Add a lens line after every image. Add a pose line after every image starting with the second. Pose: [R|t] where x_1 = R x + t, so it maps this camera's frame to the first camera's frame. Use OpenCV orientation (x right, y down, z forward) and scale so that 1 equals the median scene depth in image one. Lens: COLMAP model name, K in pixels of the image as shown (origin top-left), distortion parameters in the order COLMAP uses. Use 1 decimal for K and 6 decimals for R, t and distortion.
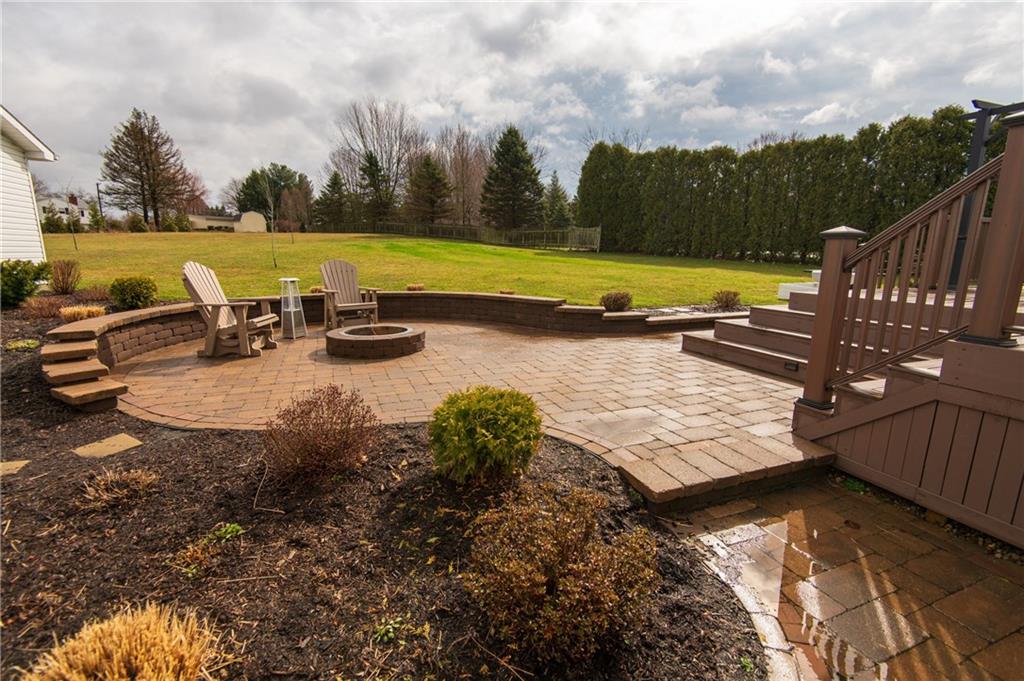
lens RADIAL K [[465.1, 0, 512.0], [0, 465.1, 340.5], [0, 0, 1]] dist [0.051303, -0.032532]
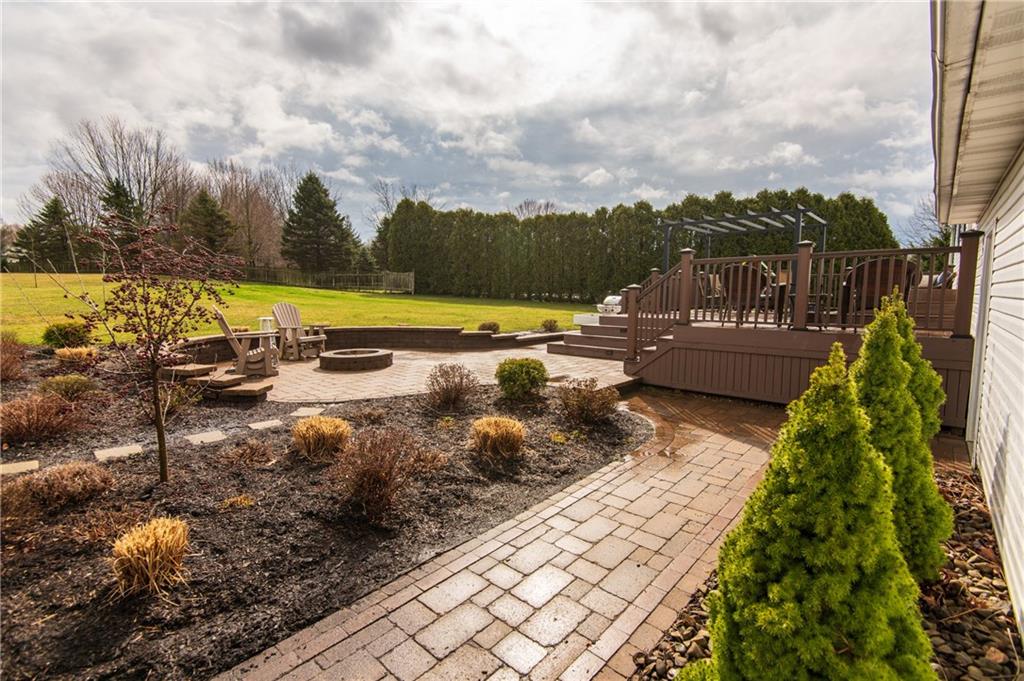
lens RADIAL K [[465.1, 0, 512.0], [0, 465.1, 340.5], [0, 0, 1]] dist [0.051303, -0.032532]
pose [[0.897423, -0.051565, 0.438148, -0.105406], [0.089599, 0.993751, -0.066567, 0.016955], [-0.431977, 0.098996, 0.896435, -0.096670]]
